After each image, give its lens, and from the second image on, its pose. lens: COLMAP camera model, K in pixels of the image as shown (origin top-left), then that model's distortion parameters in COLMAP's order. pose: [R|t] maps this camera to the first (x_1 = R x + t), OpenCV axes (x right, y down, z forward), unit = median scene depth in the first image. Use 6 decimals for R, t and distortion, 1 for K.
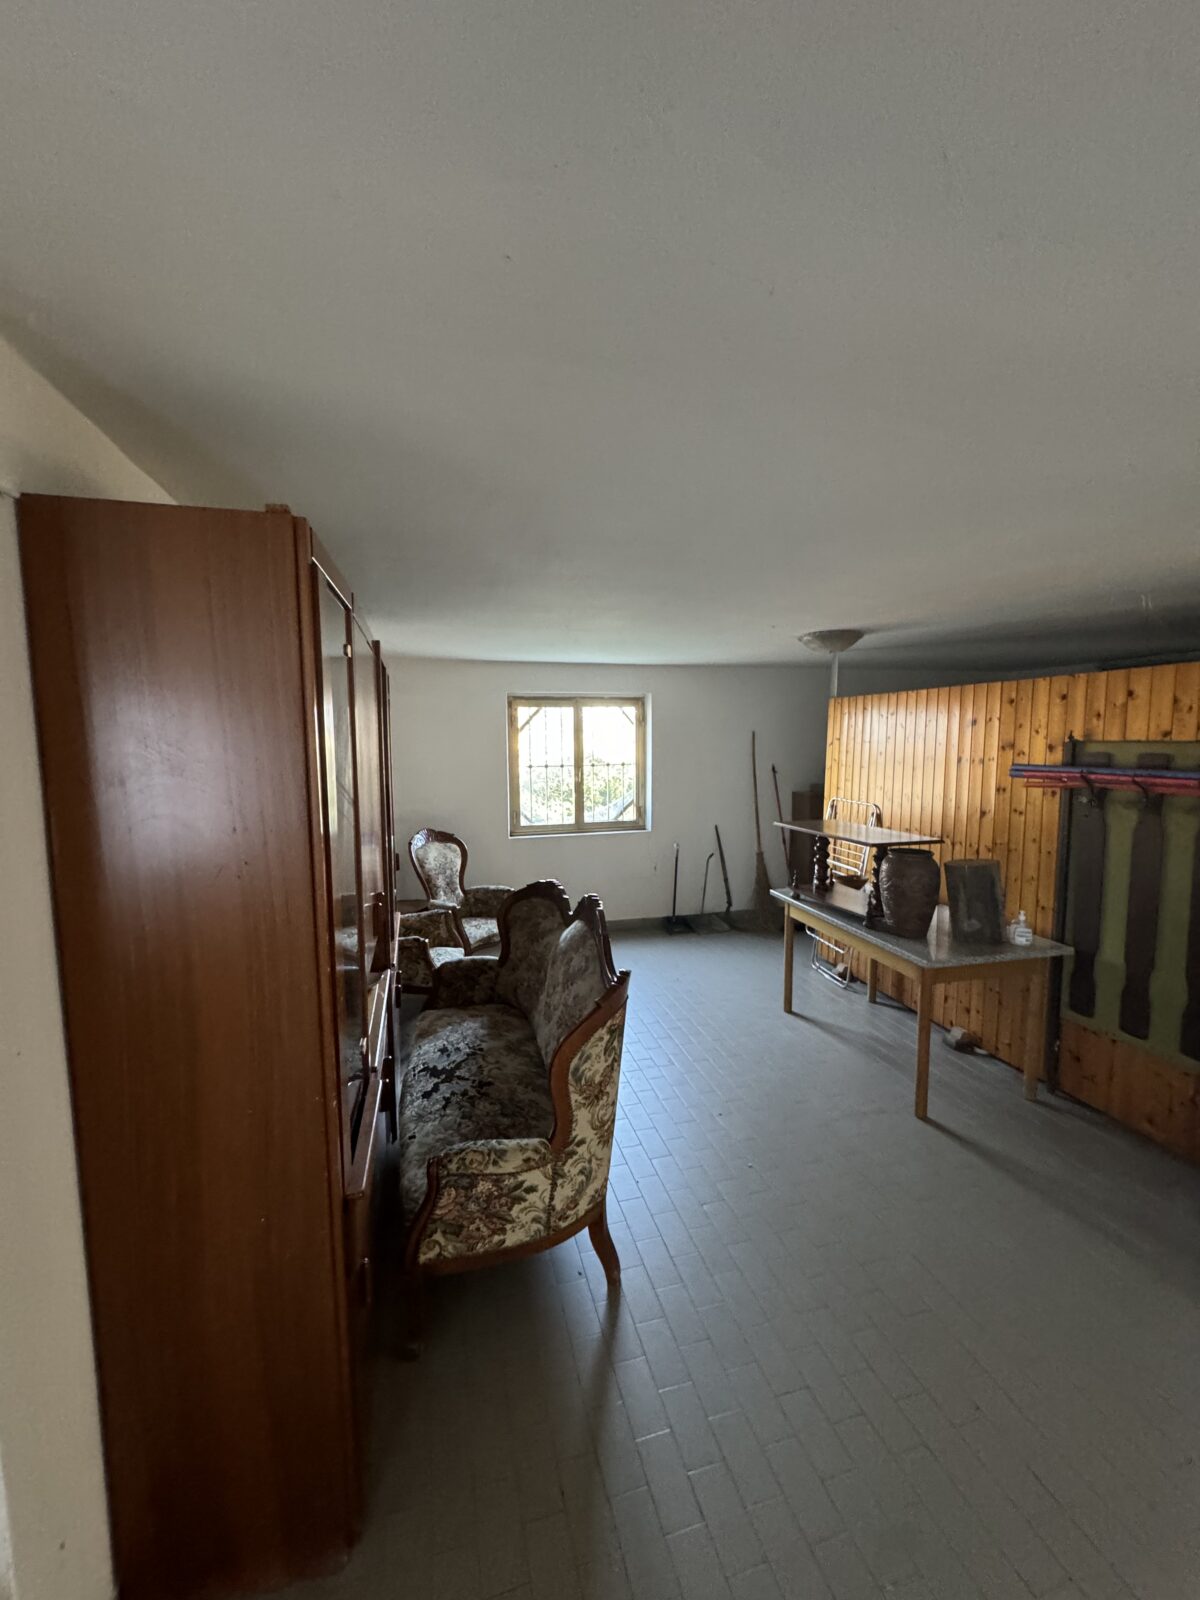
lens RADIAL K [[636.2, 0, 599.3], [0, 636.2, 801.9], [0, 0, 1]] dist [-0.010835, 0.000801]
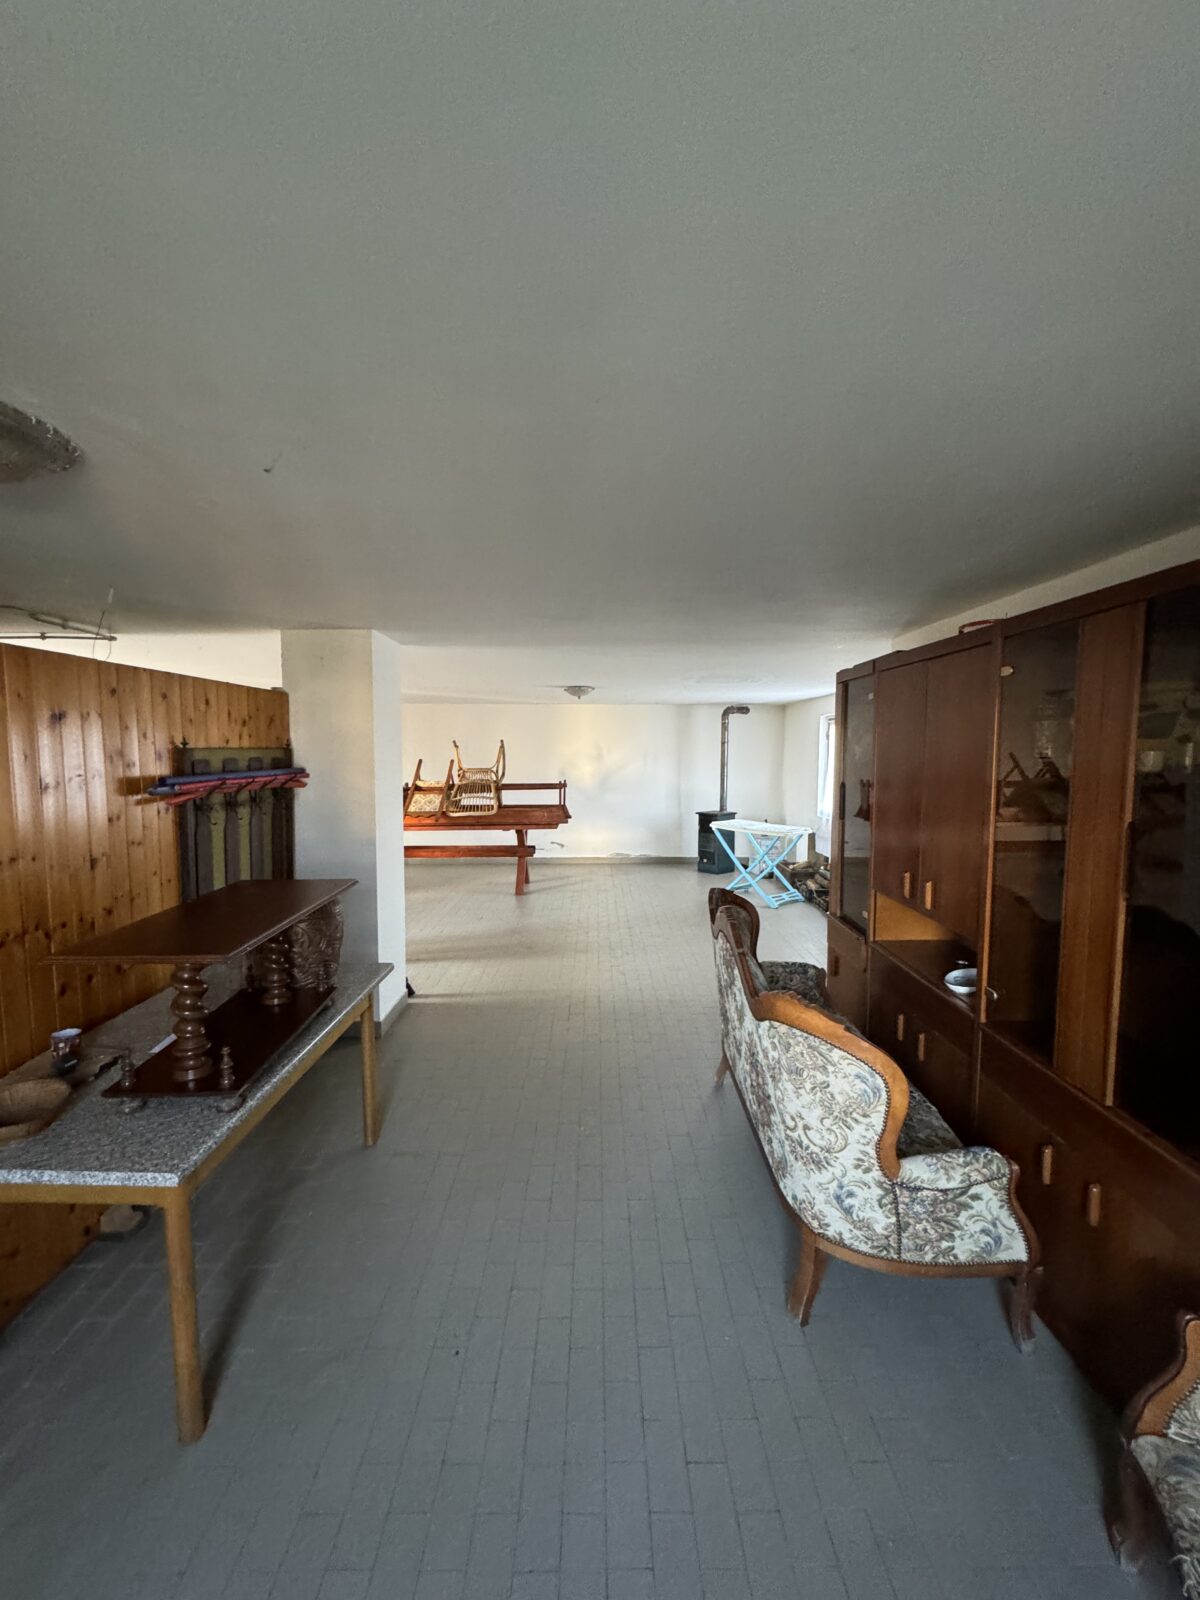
lens RADIAL K [[636.2, 0, 601.7], [0, 636.2, 797.2], [0, 0, 1]] dist [-0.010835, 0.000801]
pose [[-0.968853, -0.010850, 0.247400, -0.053468], [0.031750, 0.985352, 0.167551, -0.158017], [-0.245594, 0.170187, -0.954317, 1.714777]]
